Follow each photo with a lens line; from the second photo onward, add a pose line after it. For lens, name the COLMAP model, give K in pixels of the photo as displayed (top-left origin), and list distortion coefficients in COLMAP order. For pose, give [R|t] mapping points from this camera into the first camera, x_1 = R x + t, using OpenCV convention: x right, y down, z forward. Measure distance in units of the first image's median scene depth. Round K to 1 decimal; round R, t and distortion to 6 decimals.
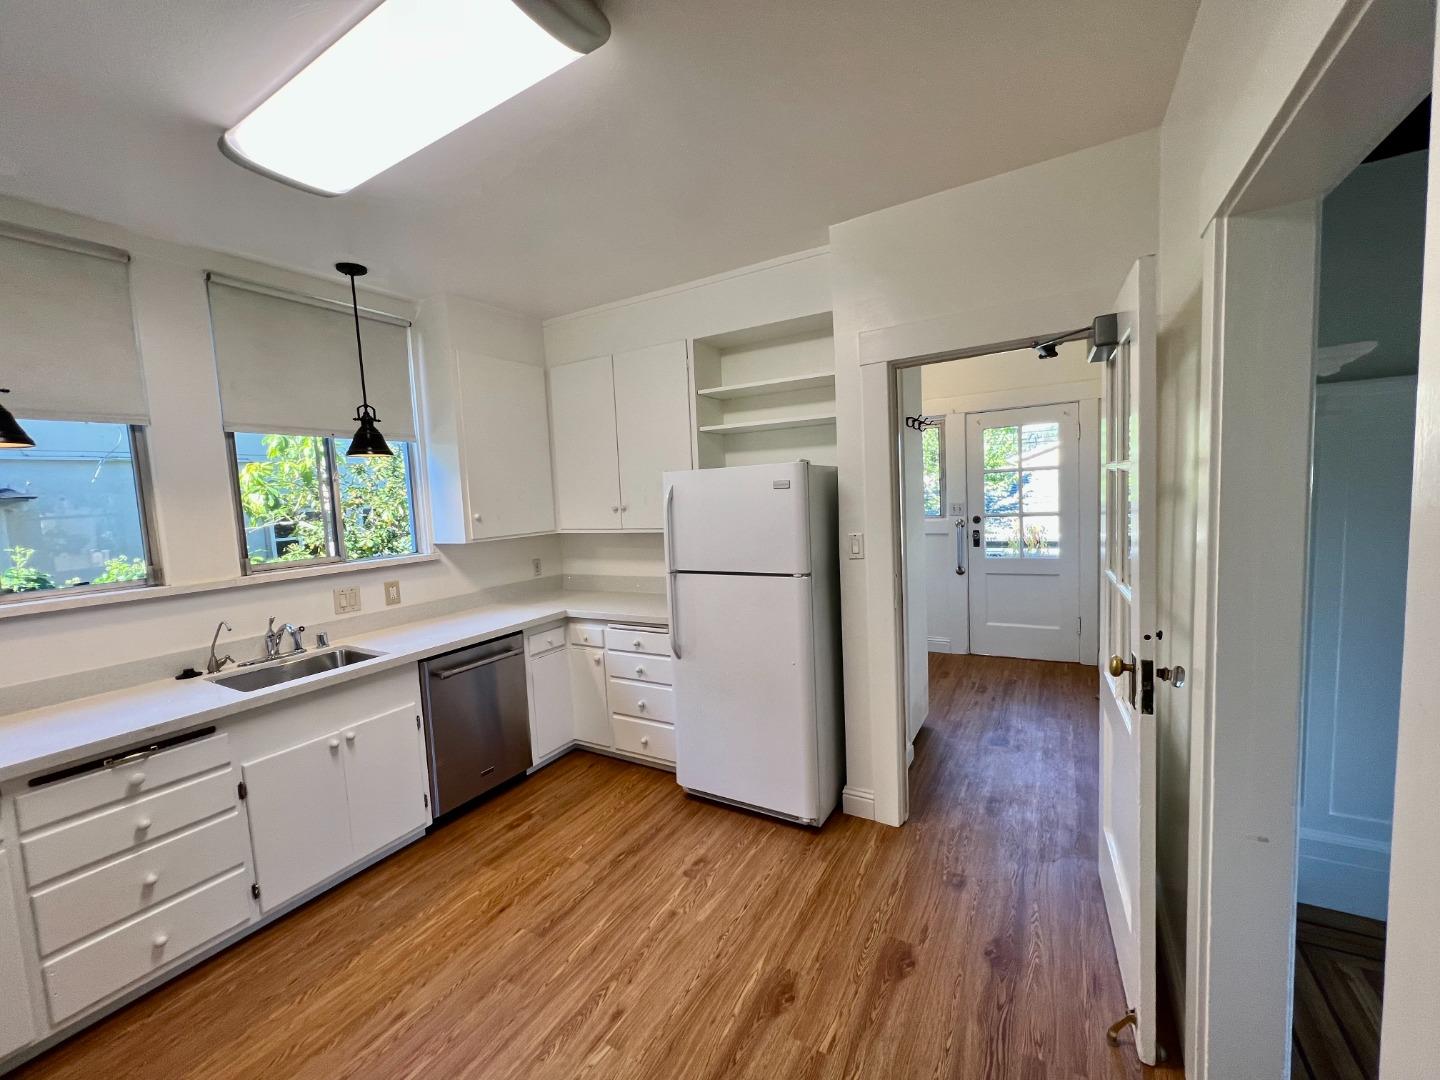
lens RADIAL K [[578.2, 0, 722.9], [0, 578.2, 538.8], [0, 0, 1]] dist [-0.000282, -0.000033]
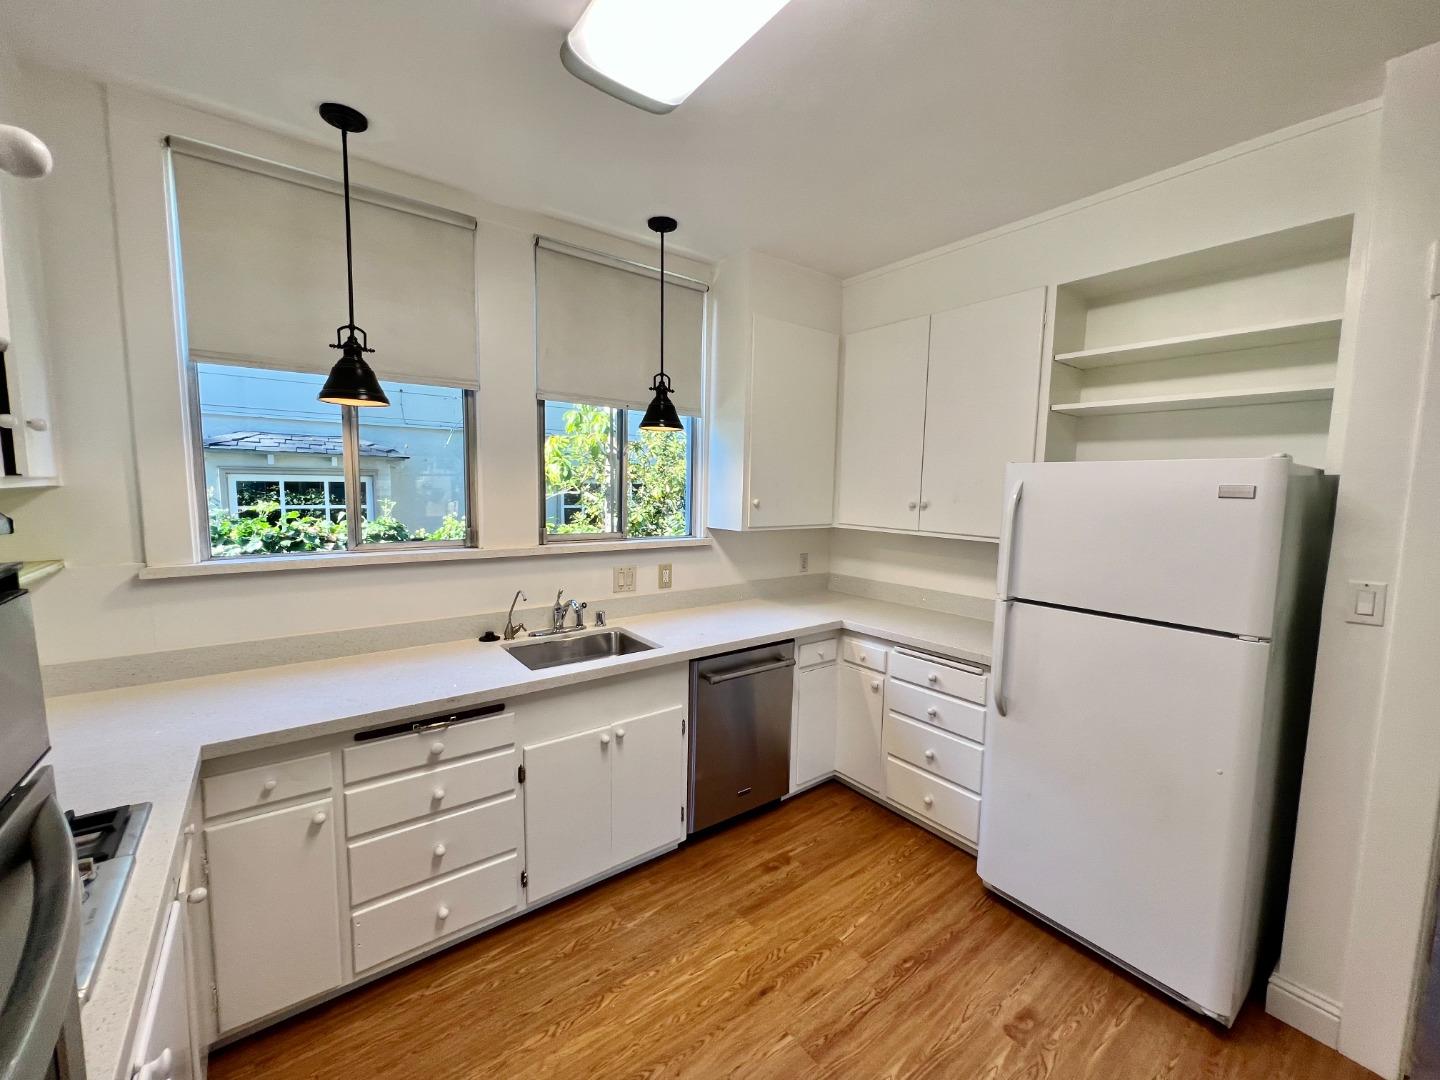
lens RADIAL K [[578.2, 0, 721.2], [0, 578.2, 538.6], [0, 0, 1]] dist [-0.000282, -0.000033]
pose [[0.921452, 0.101066, -0.375117, -0.170458], [-0.094316, 0.994878, 0.036365, -0.012836], [0.376871, 0.001871, 0.926264, 0.195246]]
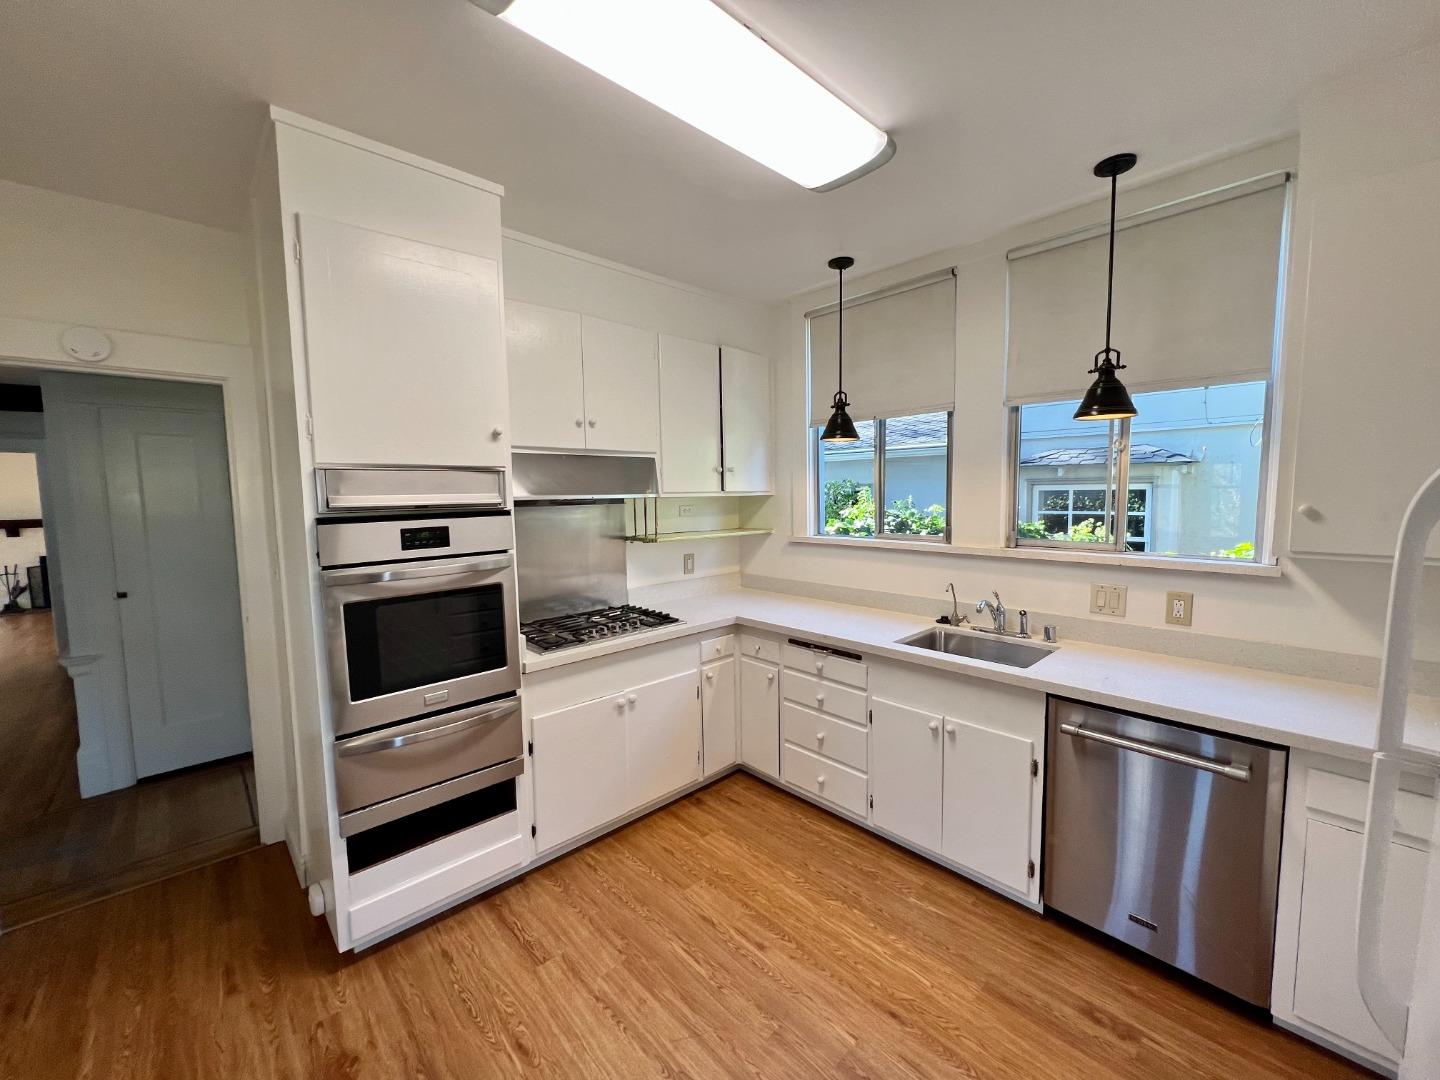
lens RADIAL K [[578.2, 0, 722.8], [0, 578.2, 537.1], [0, 0, 1]] dist [-0.000282, -0.000033]
pose [[-0.287825, 0.129005, -0.948954, 0.292466], [-0.052100, 0.987309, 0.150021, -0.082975], [0.956265, 0.092621, -0.277451, 0.811774]]
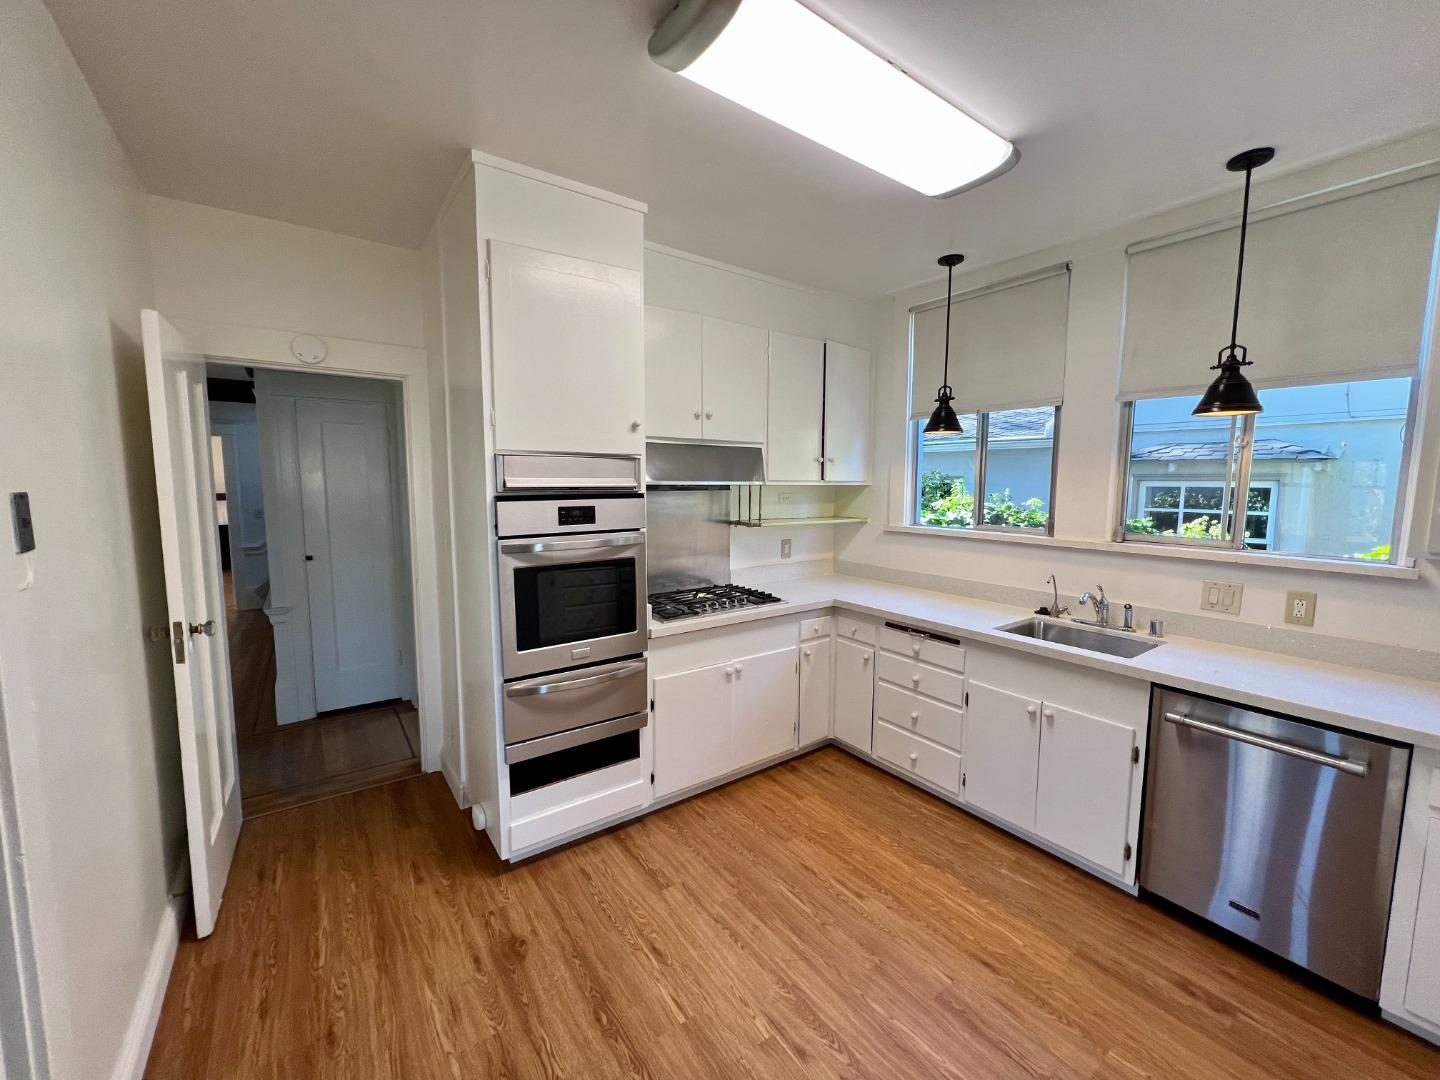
lens RADIAL K [[578.2, 0, 723.0], [0, 578.2, 537.1], [0, 0, 1]] dist [-0.000282, -0.000033]
pose [[-0.408502, 0.135671, -0.902618, 0.393231], [-0.062103, 0.982469, 0.175780, -0.083762], [0.910642, 0.127862, -0.392915, 0.780240]]
